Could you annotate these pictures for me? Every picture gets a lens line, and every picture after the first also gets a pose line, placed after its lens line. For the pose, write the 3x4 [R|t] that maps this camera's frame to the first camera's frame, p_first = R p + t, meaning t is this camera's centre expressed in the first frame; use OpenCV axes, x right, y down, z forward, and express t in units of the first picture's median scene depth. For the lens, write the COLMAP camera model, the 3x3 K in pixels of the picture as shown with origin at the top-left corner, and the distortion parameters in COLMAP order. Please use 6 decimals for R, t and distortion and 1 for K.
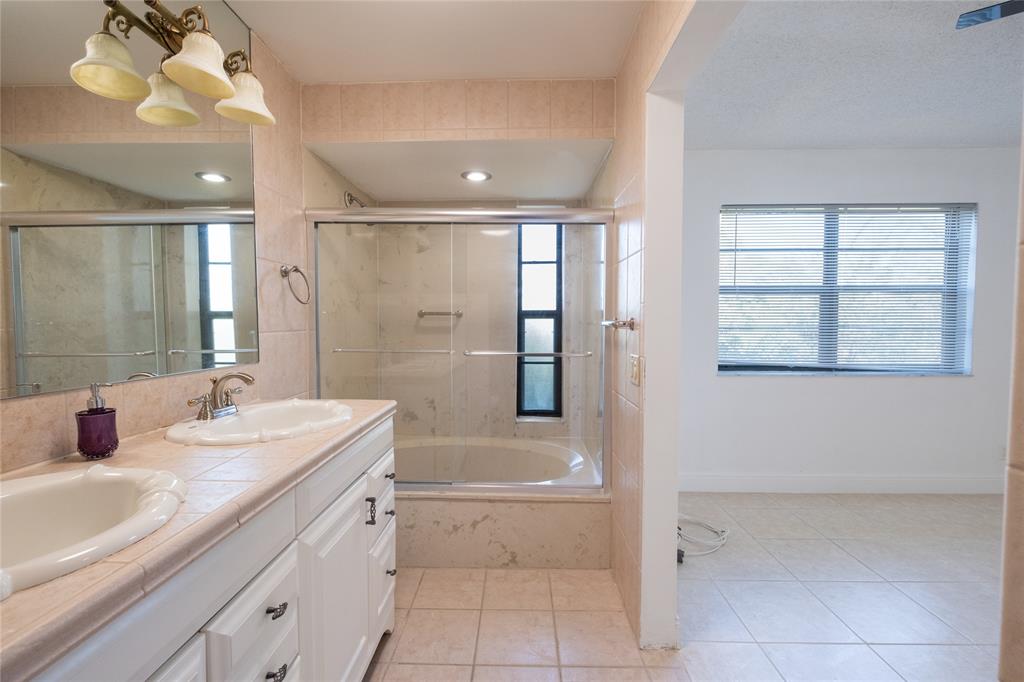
lens RADIAL K [[444.8, 0, 512.0], [0, 444.8, 341.0], [0, 0, 1]] dist [0.009846, -0.007919]
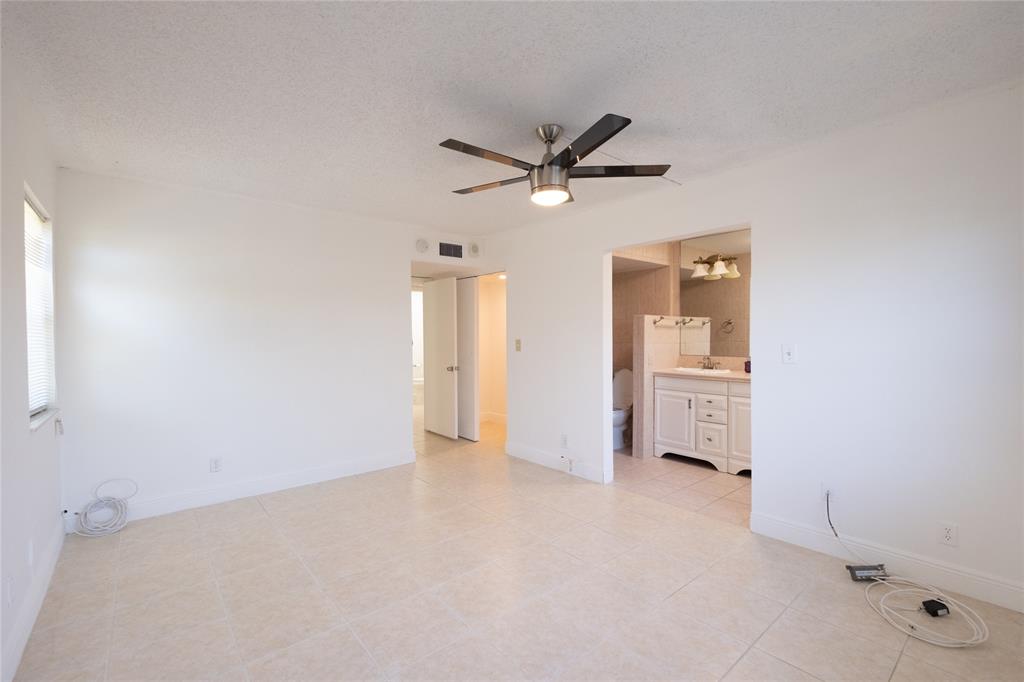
lens RADIAL K [[444.8, 0, 512.0], [0, 444.8, 341.0], [0, 0, 1]] dist [0.009846, -0.007919]
pose [[-0.747759, 0.016055, -0.663776, 1.409596], [-0.018824, 0.998793, 0.045364, -0.076014], [0.663703, 0.046416, -0.746554, 1.043945]]
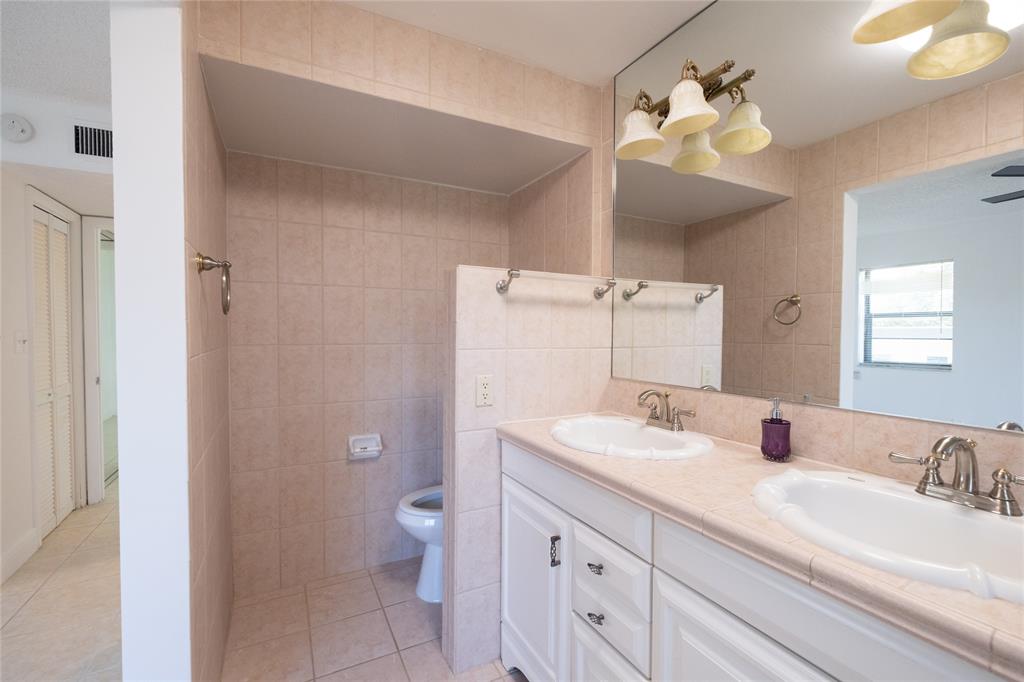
lens RADIAL K [[444.8, 0, 512.0], [0, 444.8, 341.0], [0, 0, 1]] dist [0.009846, -0.007919]
pose [[-0.876824, 0.009306, -0.480721, 0.103211], [-0.021306, 0.998079, 0.058182, -0.043633], [0.480339, 0.061257, -0.874941, 0.658849]]
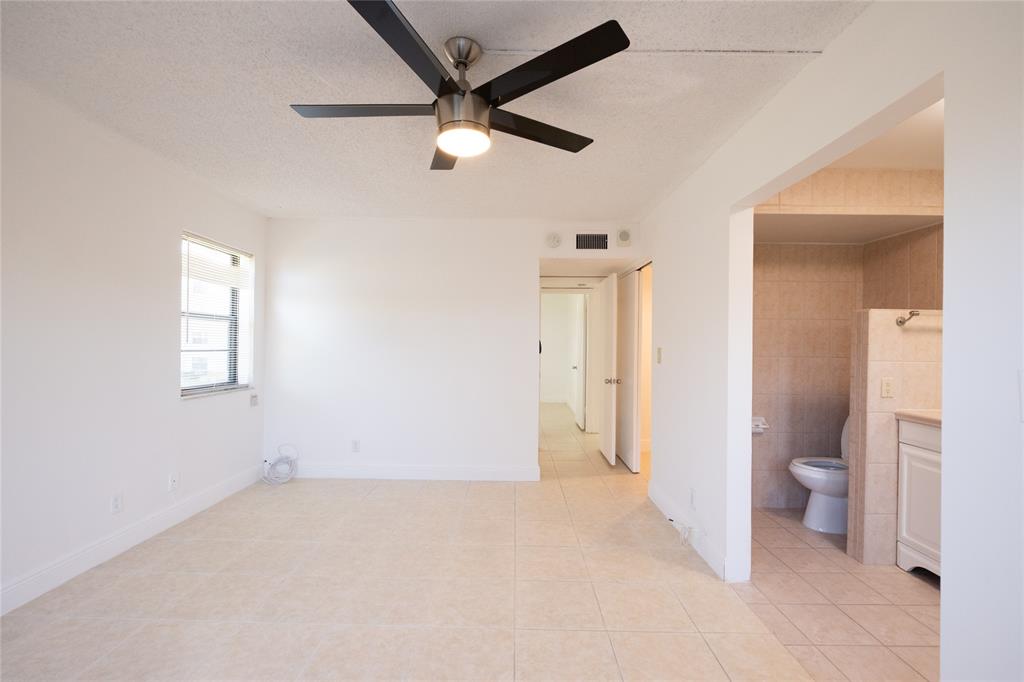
lens RADIAL K [[444.8, 0, 512.0], [0, 444.8, 341.0], [0, 0, 1]] dist [0.009846, -0.007919]
pose [[-0.999827, -0.008918, -0.016306, 0.678309], [-0.009521, 0.999257, 0.037336, -0.068206], [0.015961, 0.037485, -0.999170, 1.061012]]
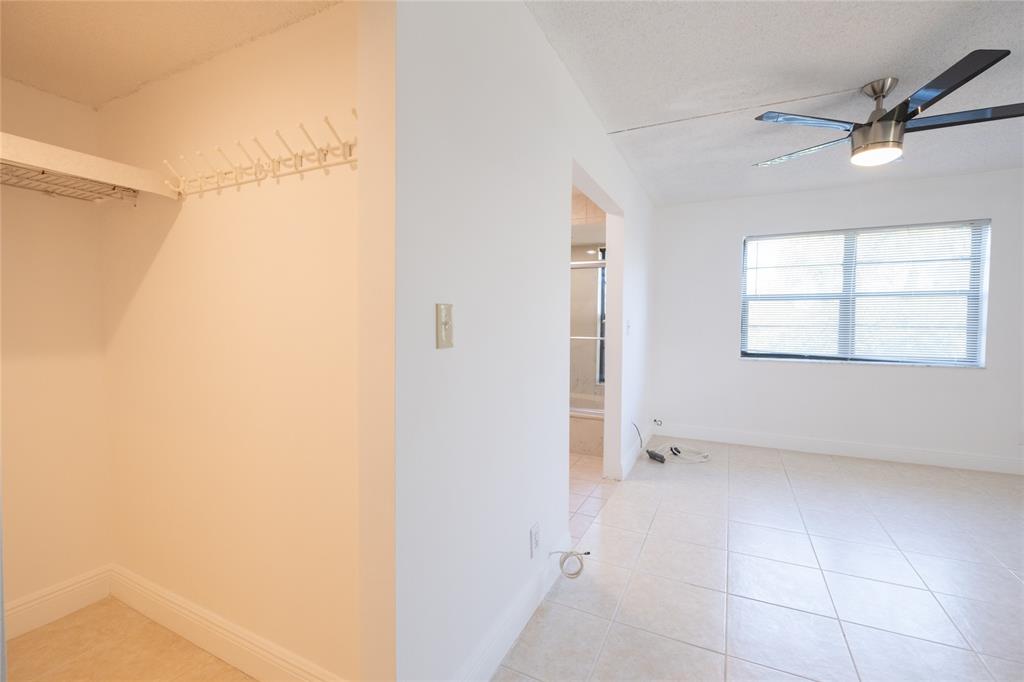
lens RADIAL K [[444.8, 0, 512.0], [0, 444.8, 341.0], [0, 0, 1]] dist [0.009846, -0.007919]
pose [[0.907846, 0.021208, -0.418768, 0.445554], [-0.021254, 0.999764, 0.004555, 0.031042], [0.418765, 0.004765, 0.908082, -0.623745]]
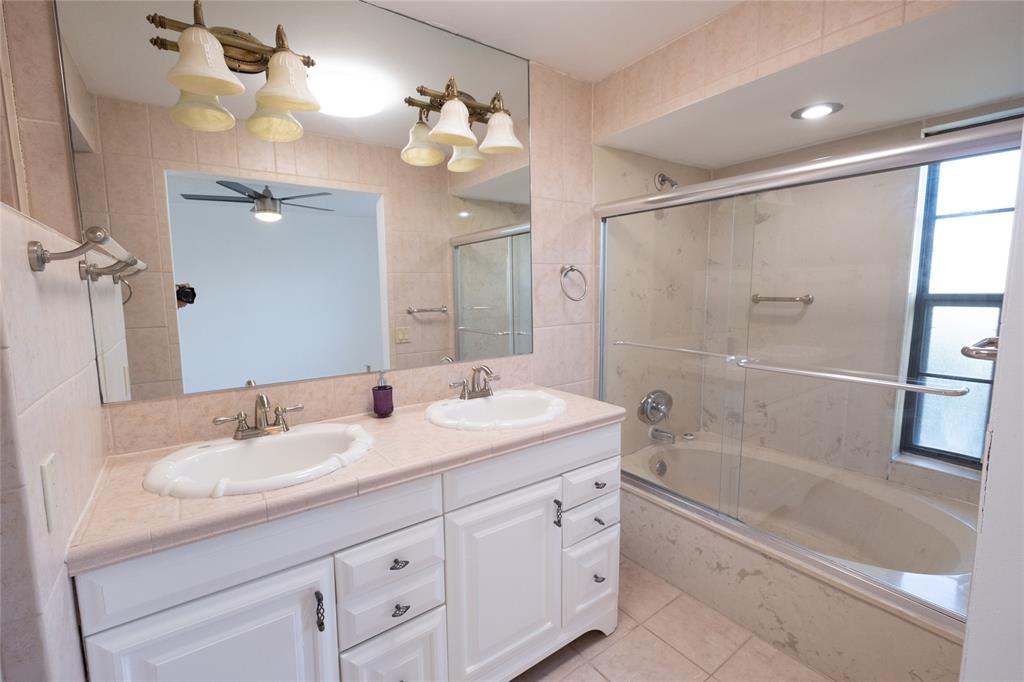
lens RADIAL K [[445.7, 0, 507.8], [0, 445.7, 342.2], [0, 0, 1]] dist [-0.002959, -0.000440]
pose [[0.600686, 0.086197, -0.794825, 0.220489], [-0.018228, 0.995389, 0.094172, -0.061137], [0.799277, -0.042079, 0.599487, 0.164058]]
